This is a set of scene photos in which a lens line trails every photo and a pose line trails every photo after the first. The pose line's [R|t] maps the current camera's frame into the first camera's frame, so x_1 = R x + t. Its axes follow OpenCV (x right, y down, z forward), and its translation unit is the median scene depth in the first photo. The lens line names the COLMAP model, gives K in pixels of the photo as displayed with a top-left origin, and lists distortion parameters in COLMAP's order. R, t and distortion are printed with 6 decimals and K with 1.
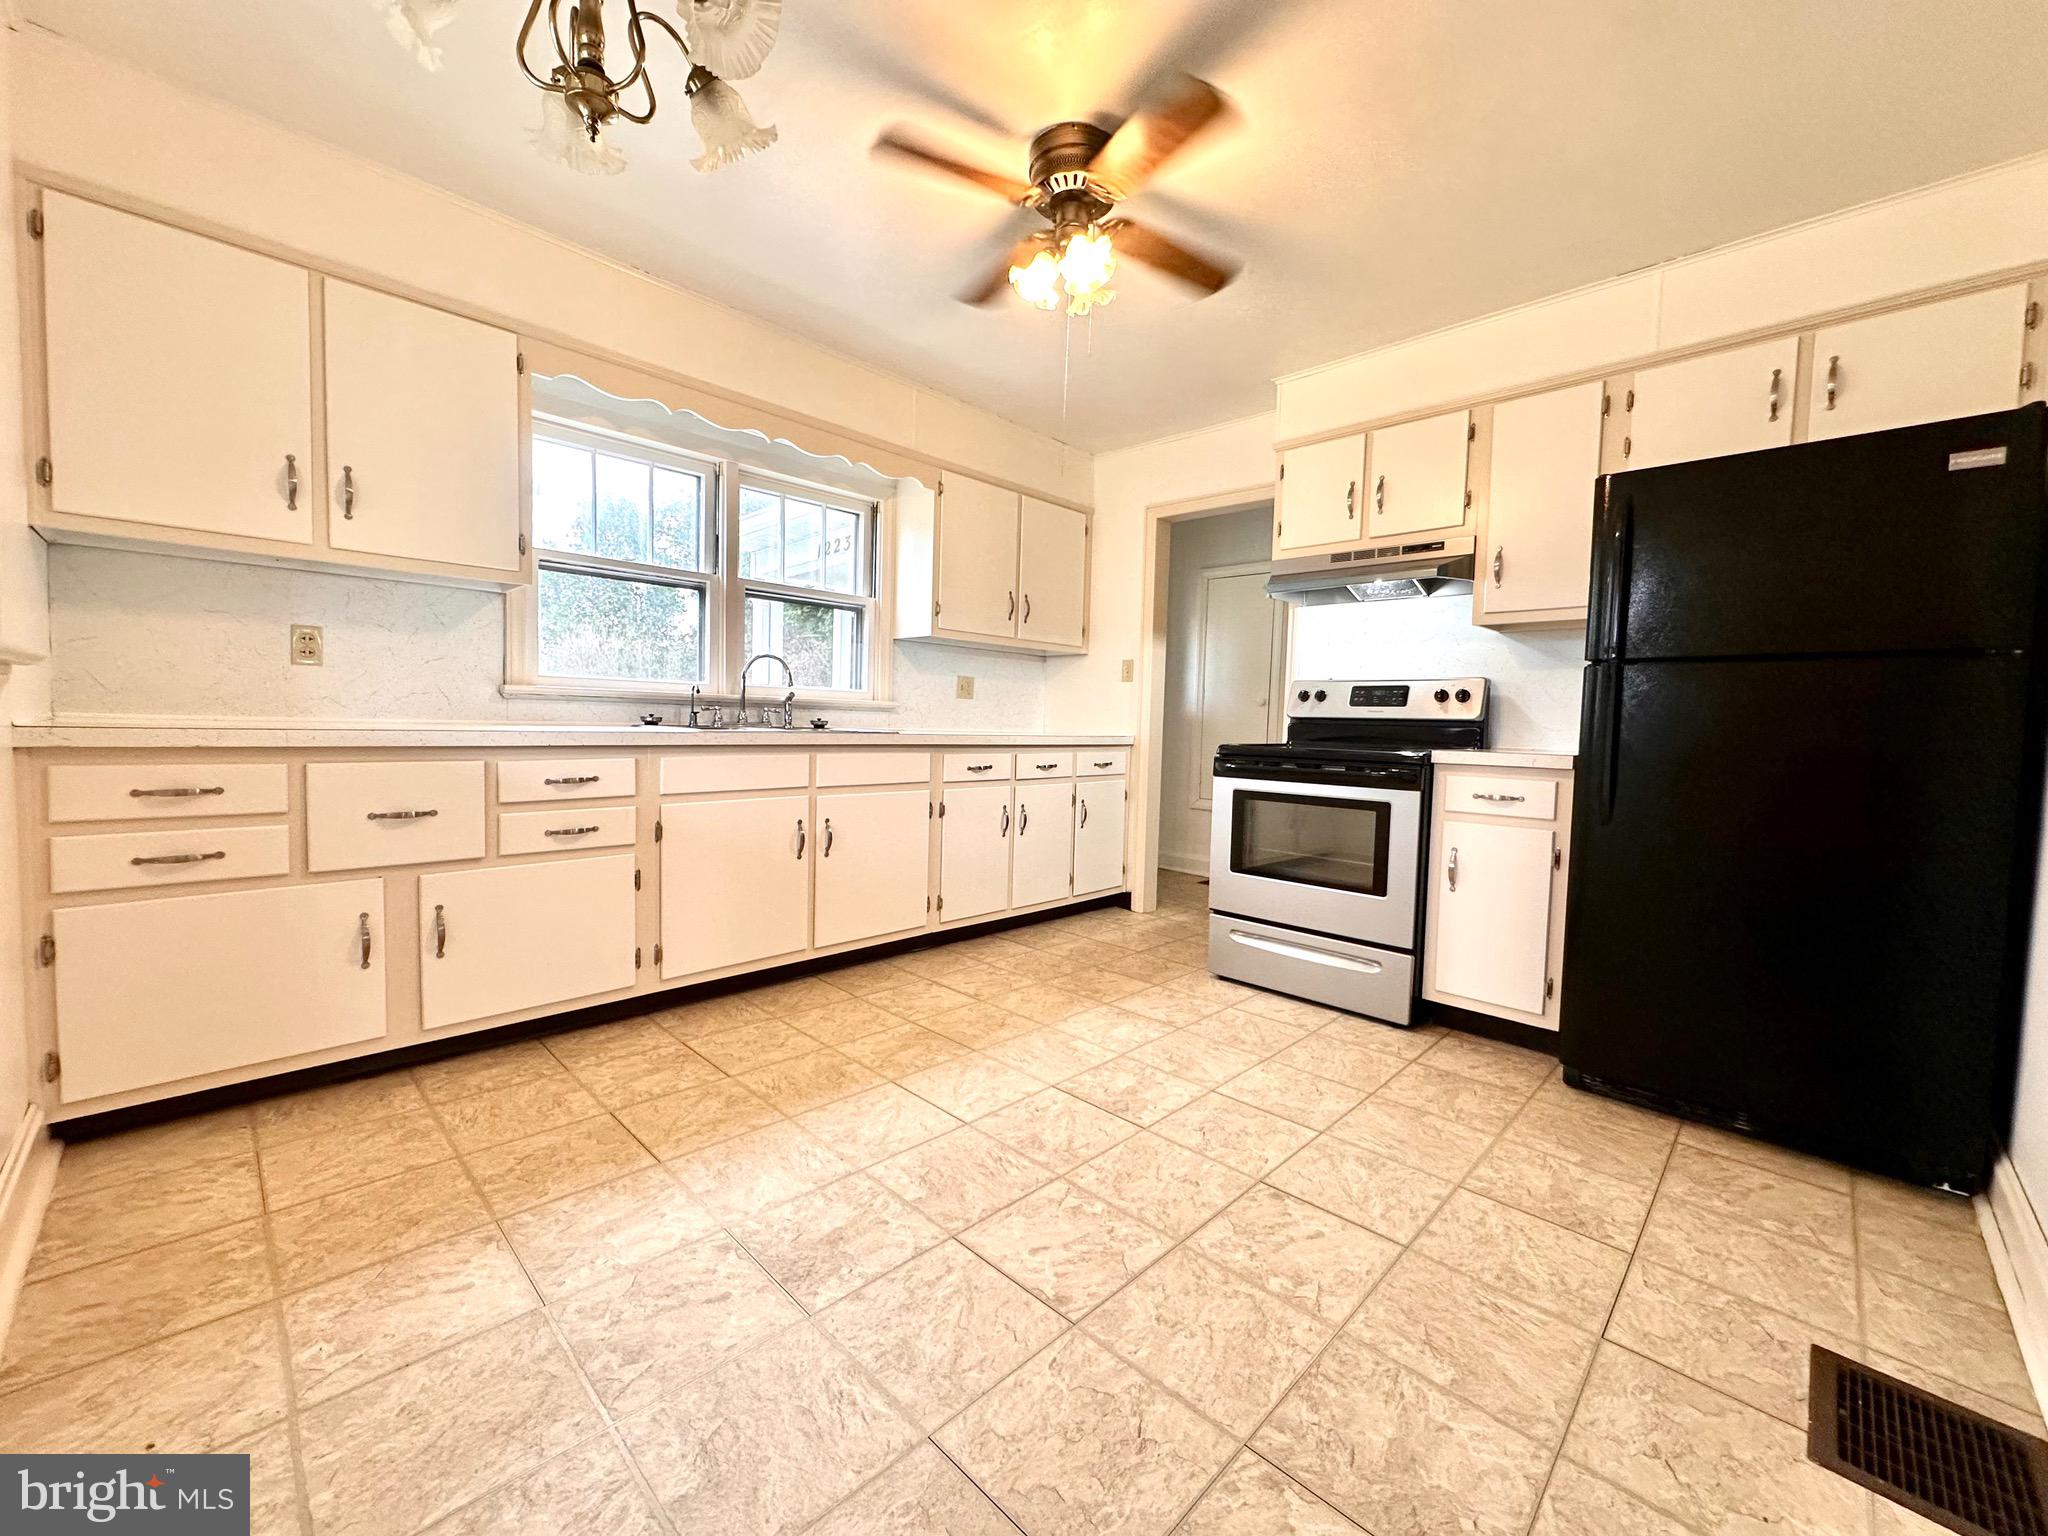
lens RADIAL K [[817.2, 0, 1019.9], [0, 817.2, 754.2], [0, 0, 1]] dist [-0.003377, 0.001345]
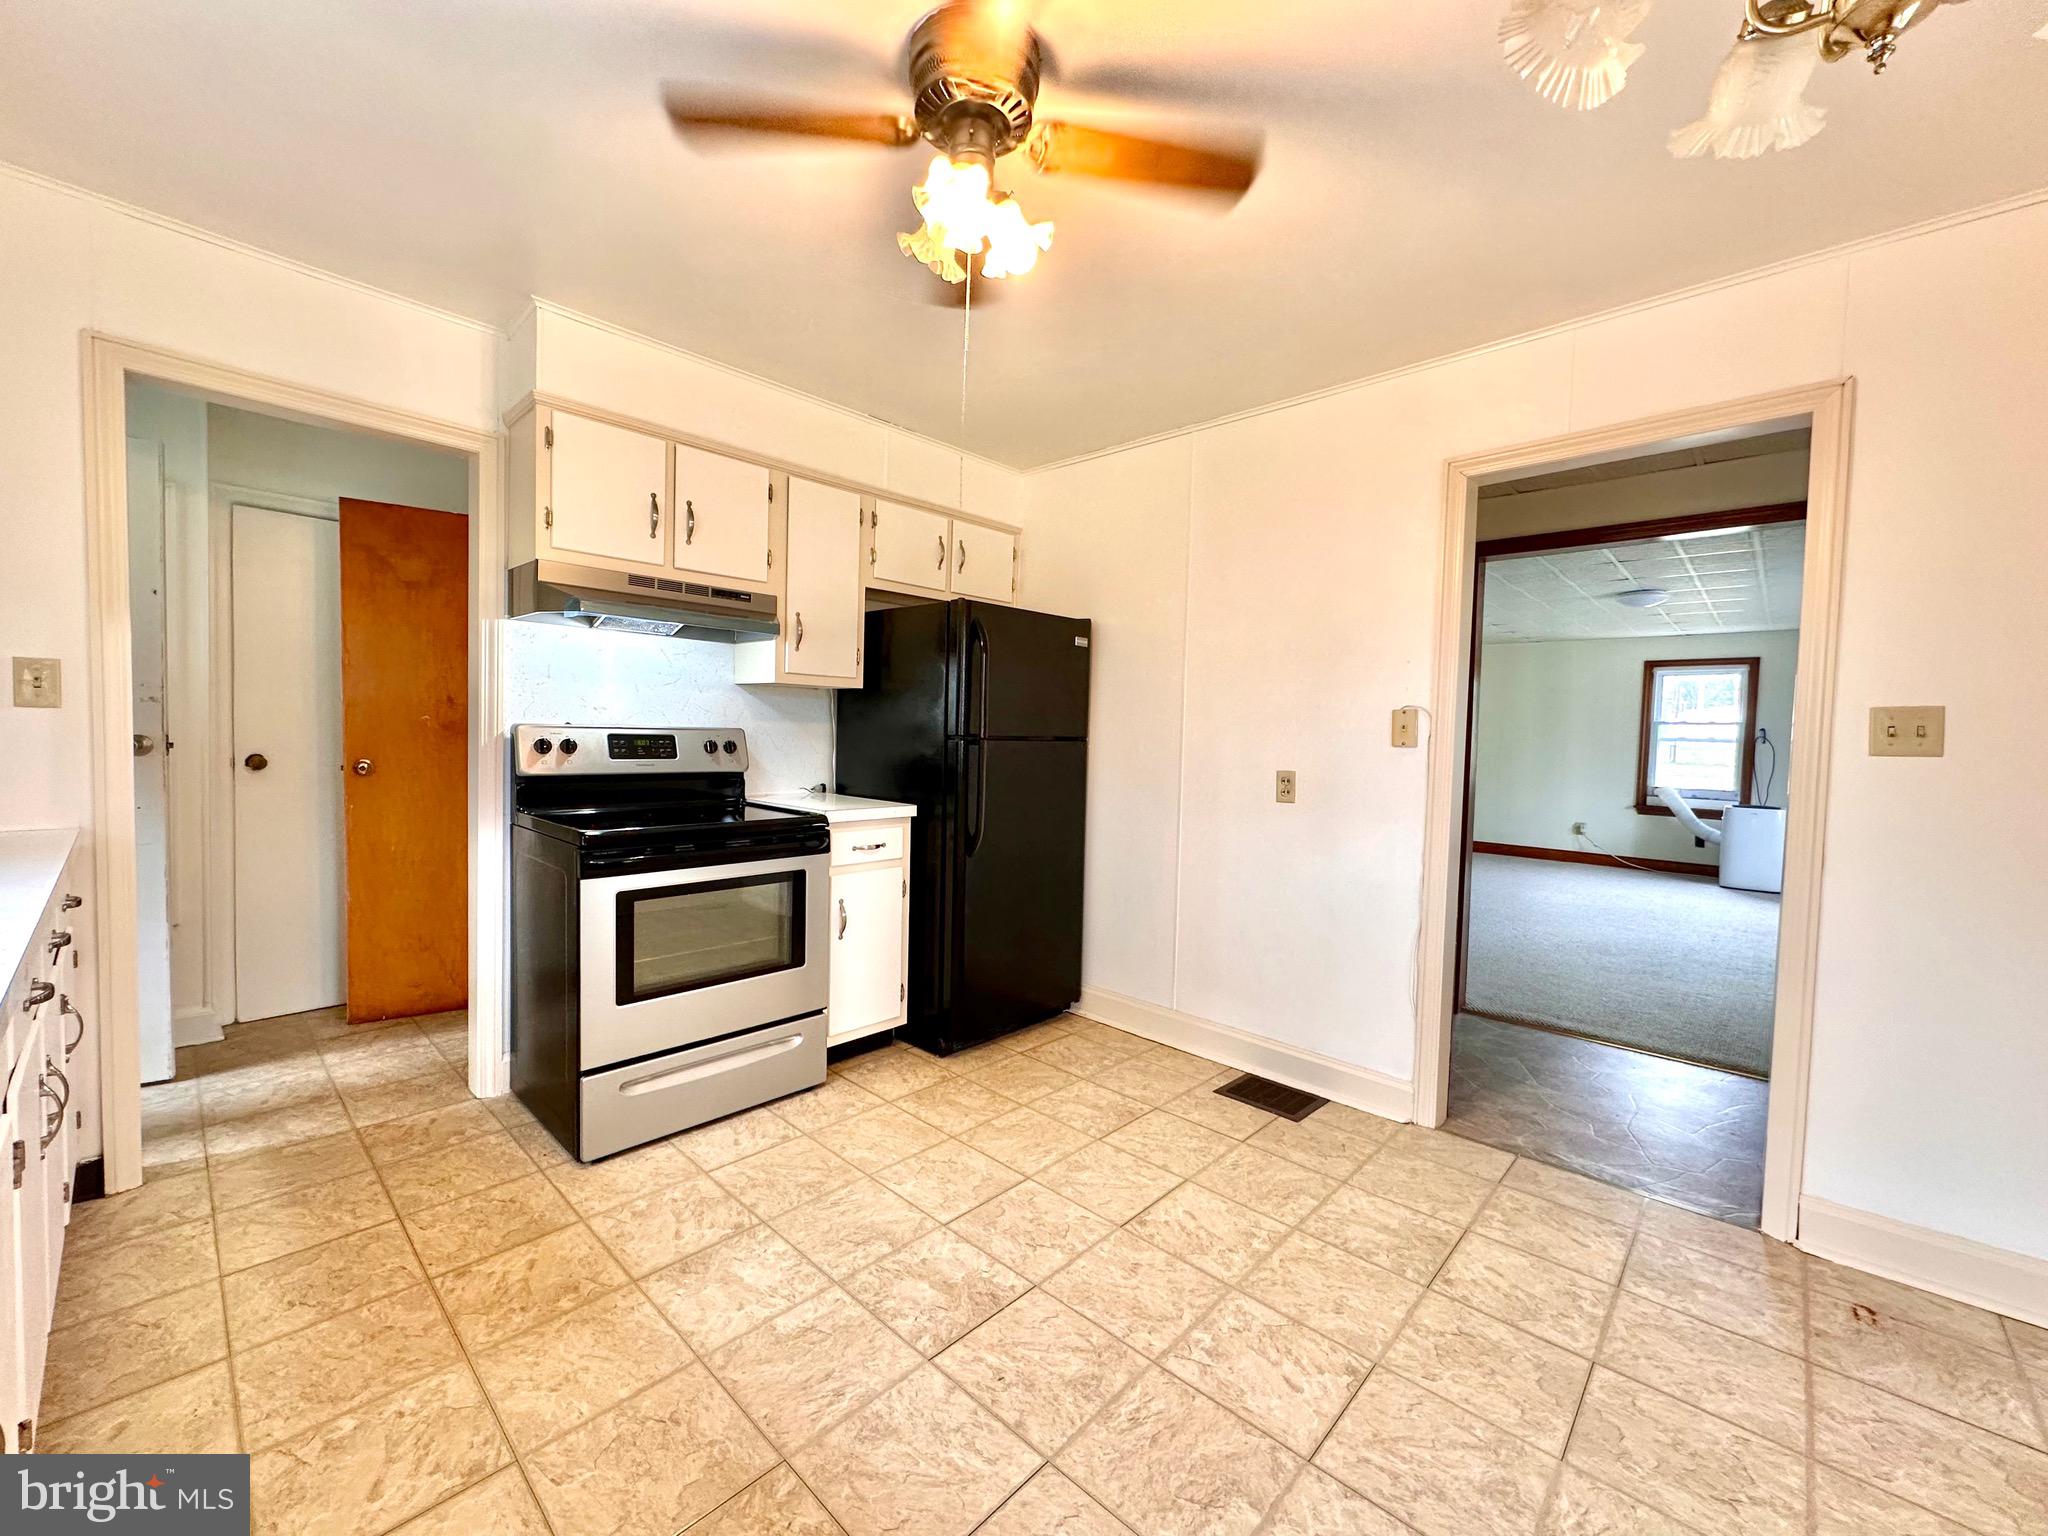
lens RADIAL K [[817.2, 0, 1021.9], [0, 817.2, 765.7], [0, 0, 1]] dist [-0.003377, 0.001345]
pose [[-0.023853, -0.070830, 0.997203, -0.537554], [0.012126, 0.997393, 0.071134, -0.135986], [-0.999642, 0.013789, -0.022932, 0.785579]]
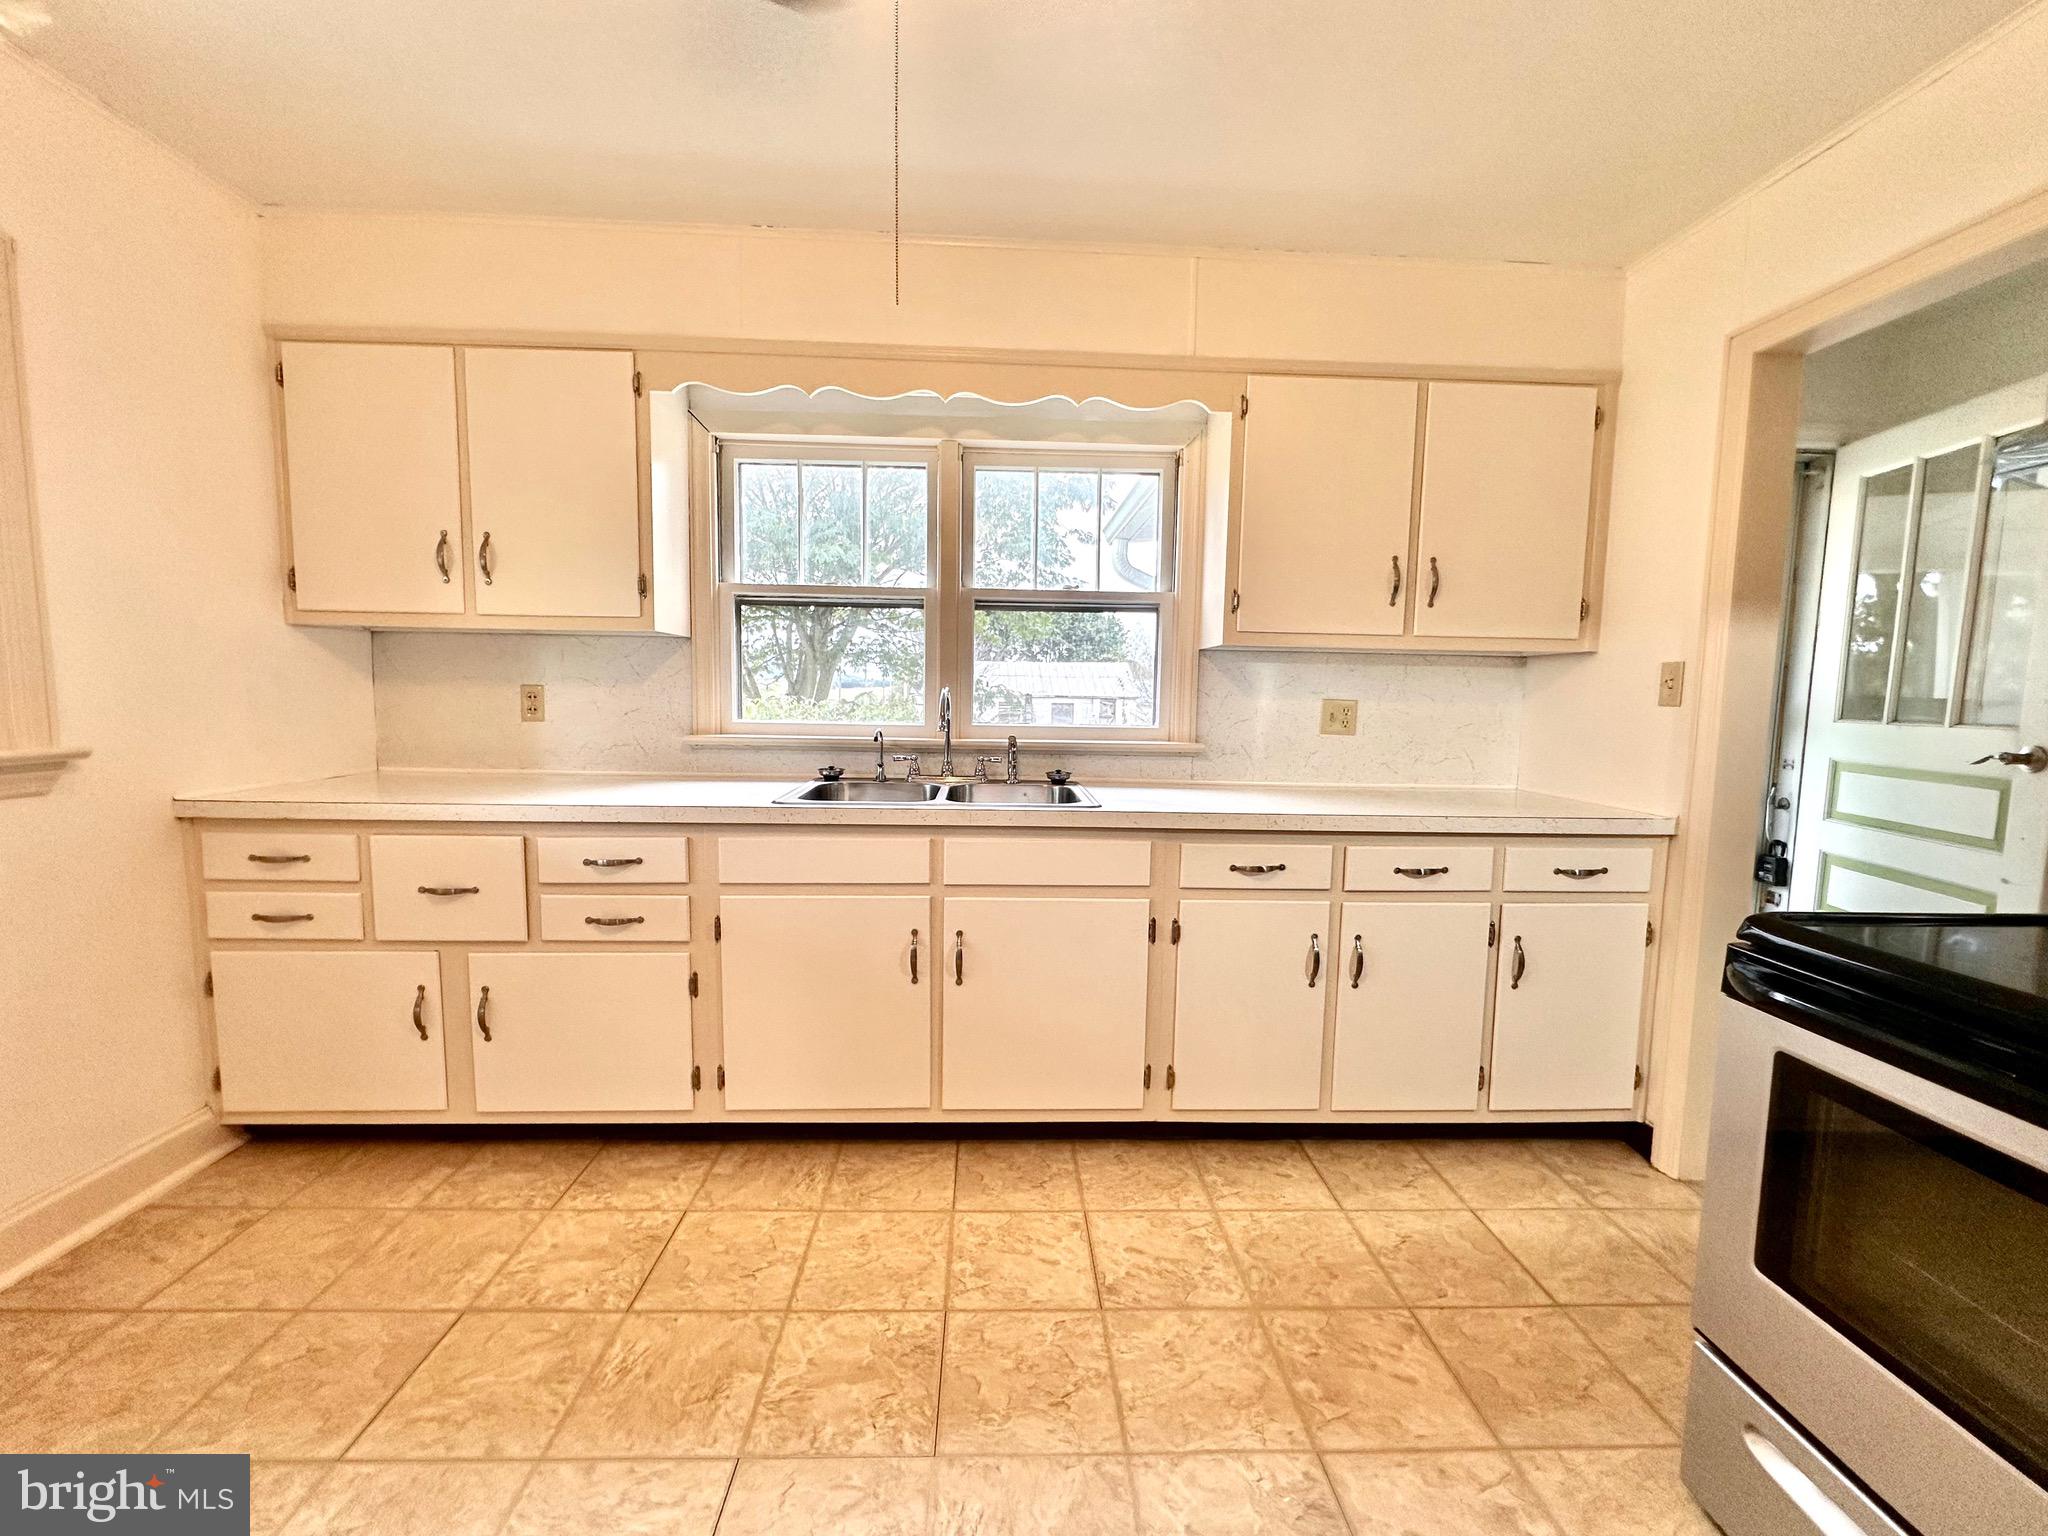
lens RADIAL K [[817.2, 0, 1018.7], [0, 817.2, 761.0], [0, 0, 1]] dist [-0.003377, 0.001345]
pose [[0.724492, 0.044799, -0.687826, 0.309531], [-0.026646, 0.998960, 0.036998, -0.105334], [0.688768, -0.008477, 0.724932, 0.608543]]
